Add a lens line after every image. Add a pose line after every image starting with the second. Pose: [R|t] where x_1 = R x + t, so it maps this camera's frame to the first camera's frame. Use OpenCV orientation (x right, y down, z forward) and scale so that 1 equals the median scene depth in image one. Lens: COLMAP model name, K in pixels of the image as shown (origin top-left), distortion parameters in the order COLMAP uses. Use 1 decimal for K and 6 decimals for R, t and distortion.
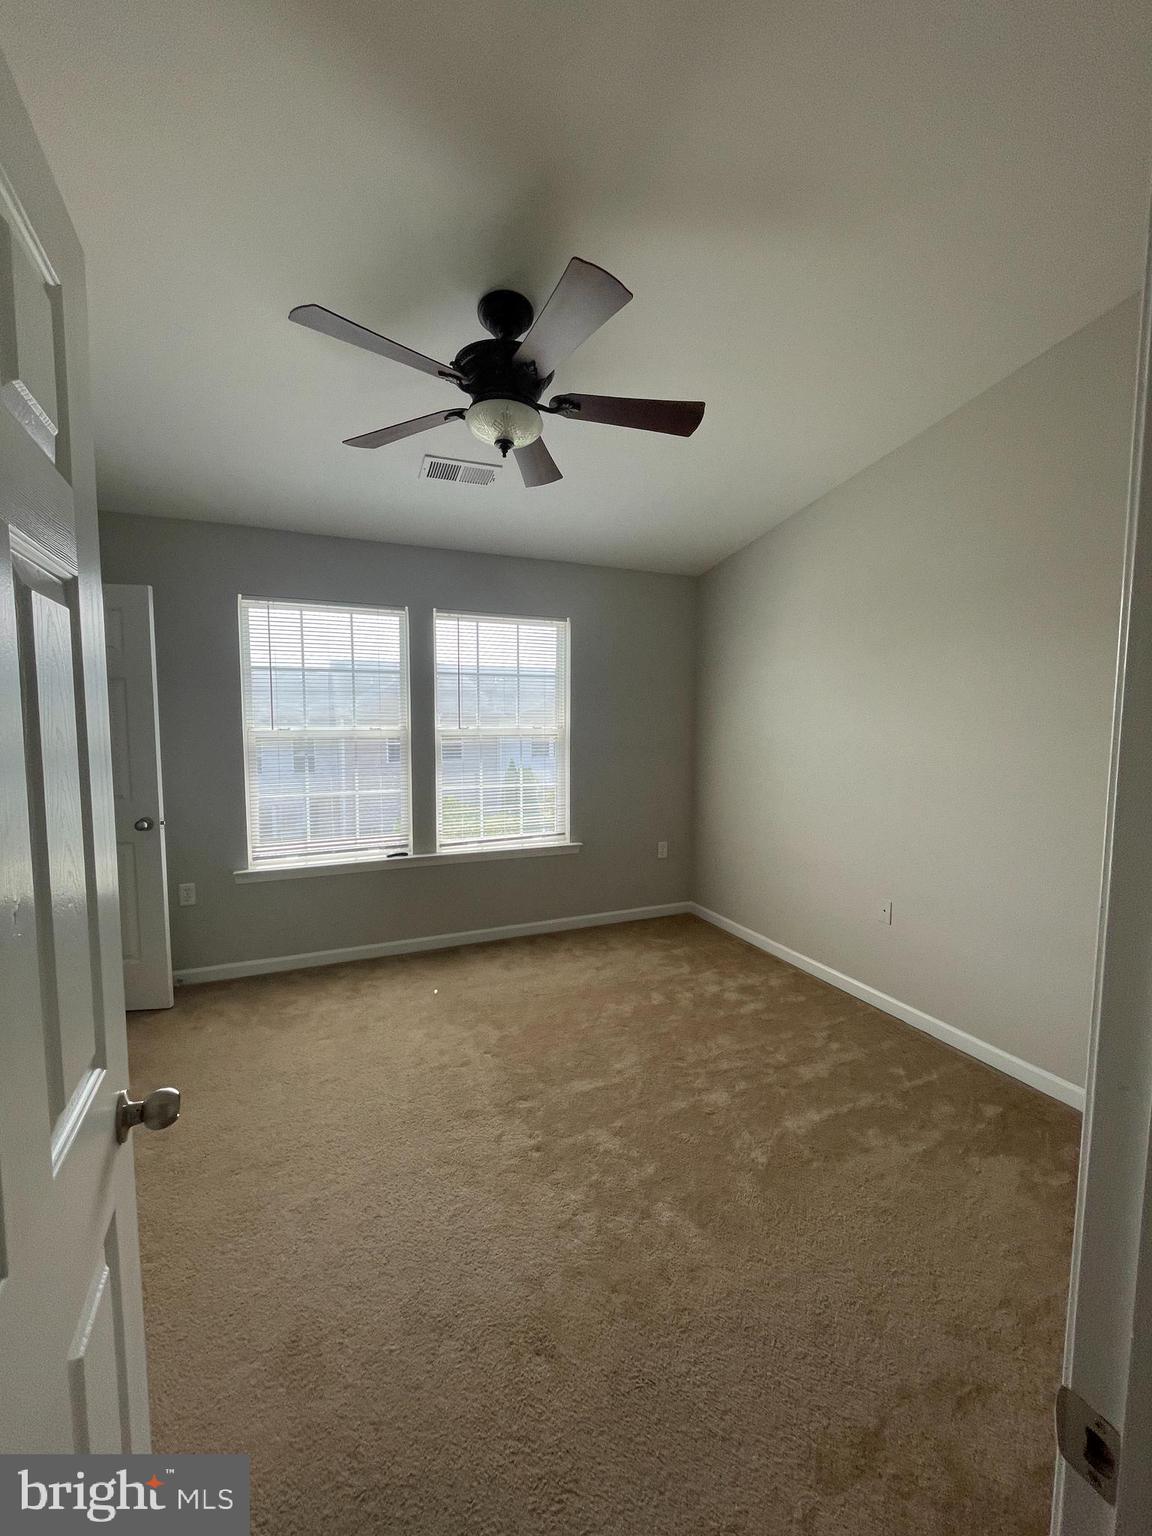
lens RADIAL K [[624.8, 0, 577.8], [0, 624.8, 766.5], [0, 0, 1]] dist [-0.003300, 0.000909]
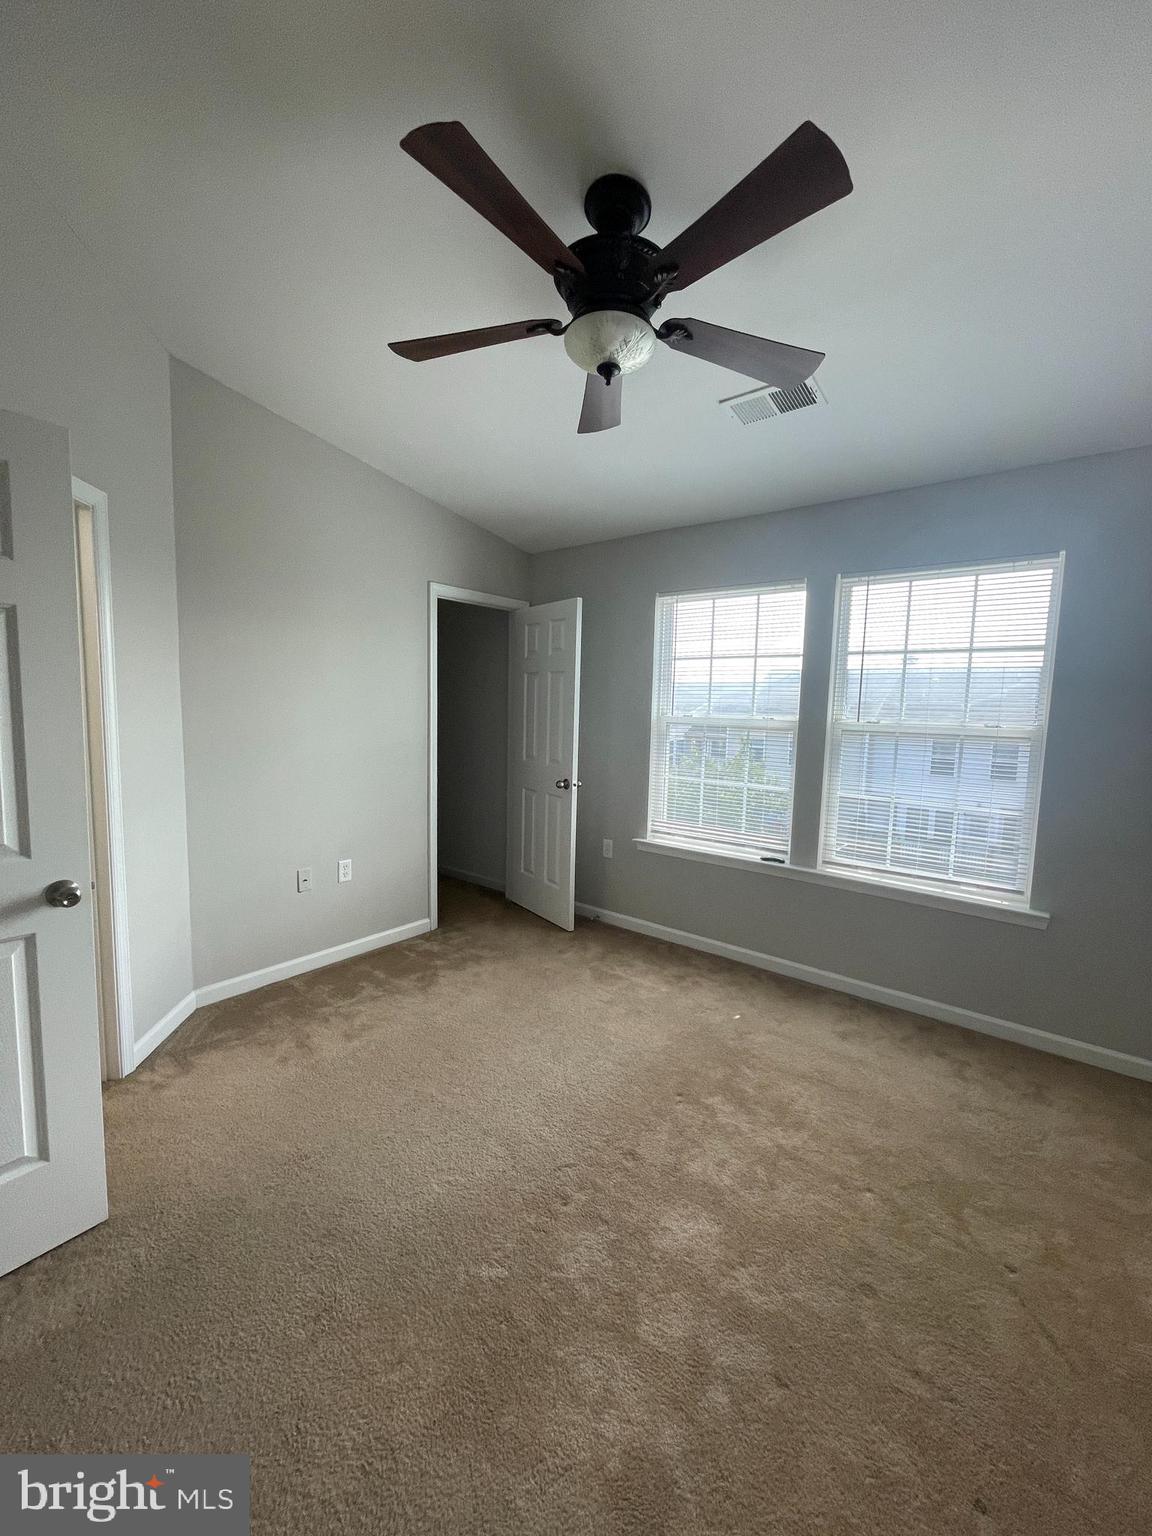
lens RADIAL K [[624.8, 0, 577.8], [0, 624.8, 766.5], [0, 0, 1]] dist [-0.003300, 0.000909]
pose [[0.467725, 0.092516, -0.879019, 0.365181], [-0.101250, 0.993568, 0.050697, -0.008828], [0.878056, 0.065288, 0.474084, 0.331394]]
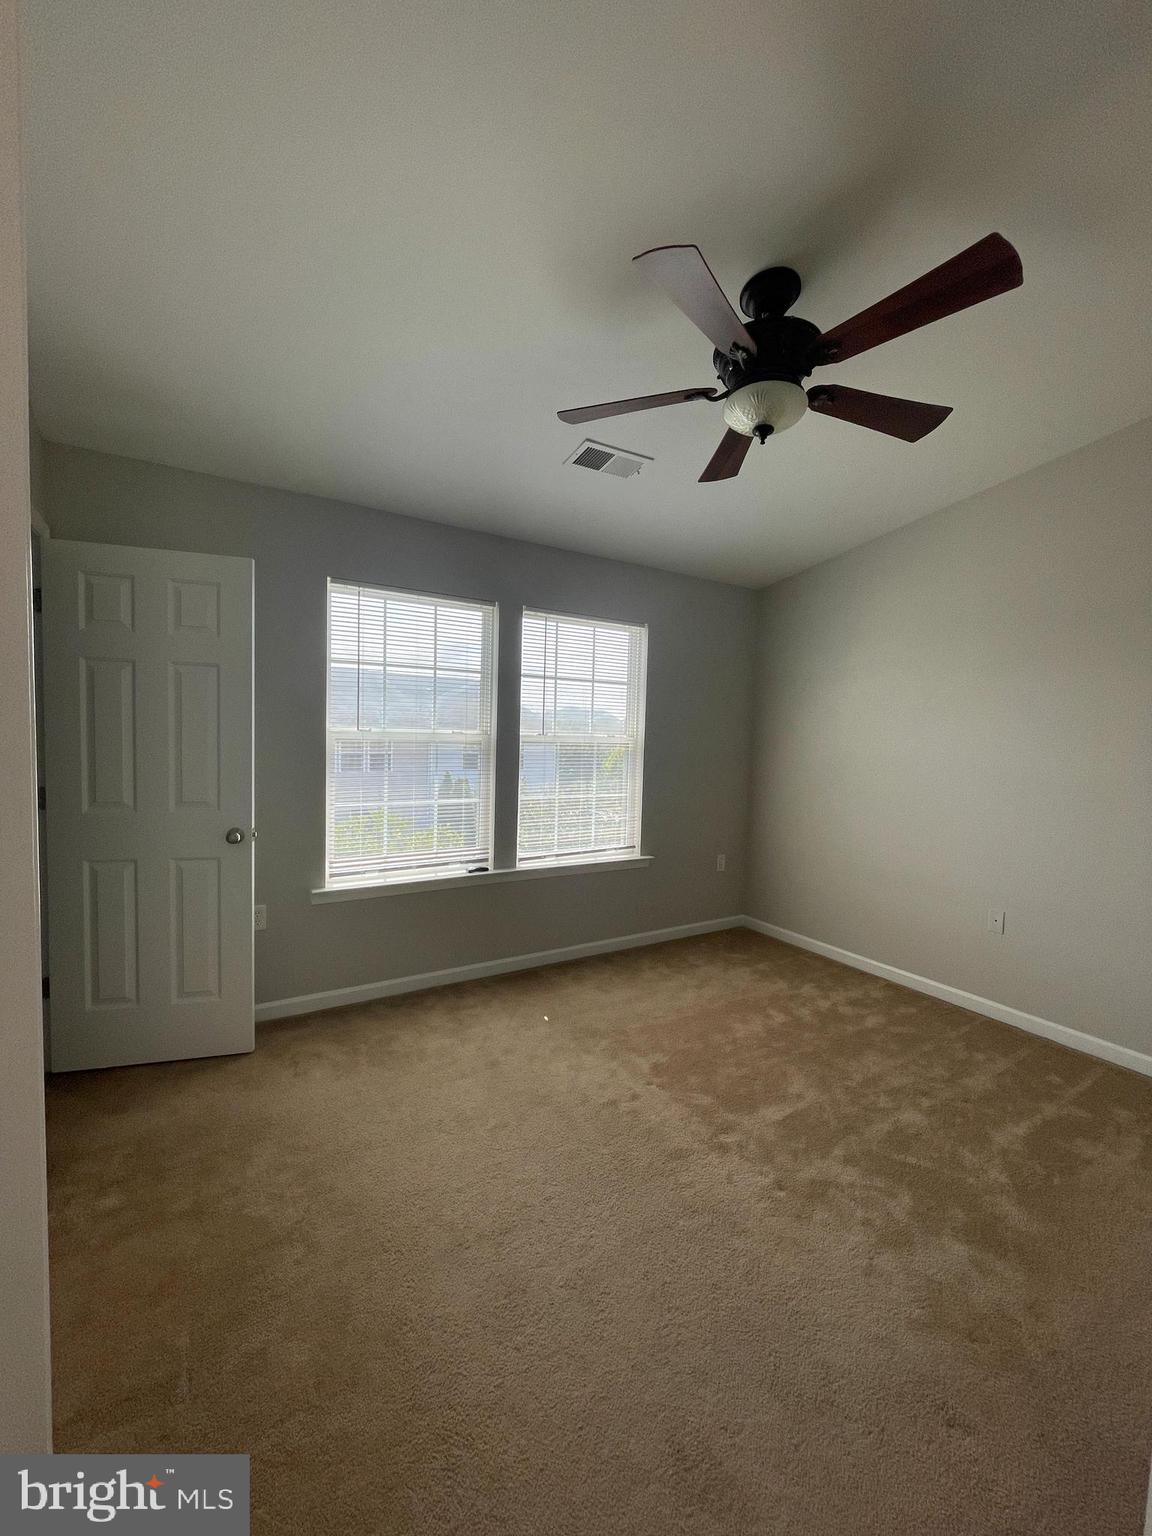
lens RADIAL K [[624.8, 0, 577.8], [0, 624.8, 766.5], [0, 0, 1]] dist [-0.003300, 0.000909]
pose [[0.988702, 0.017134, 0.148911, -0.291739], [-0.013820, 0.999634, -0.023262, 0.008821], [-0.149255, 0.020942, 0.988577, 0.068196]]
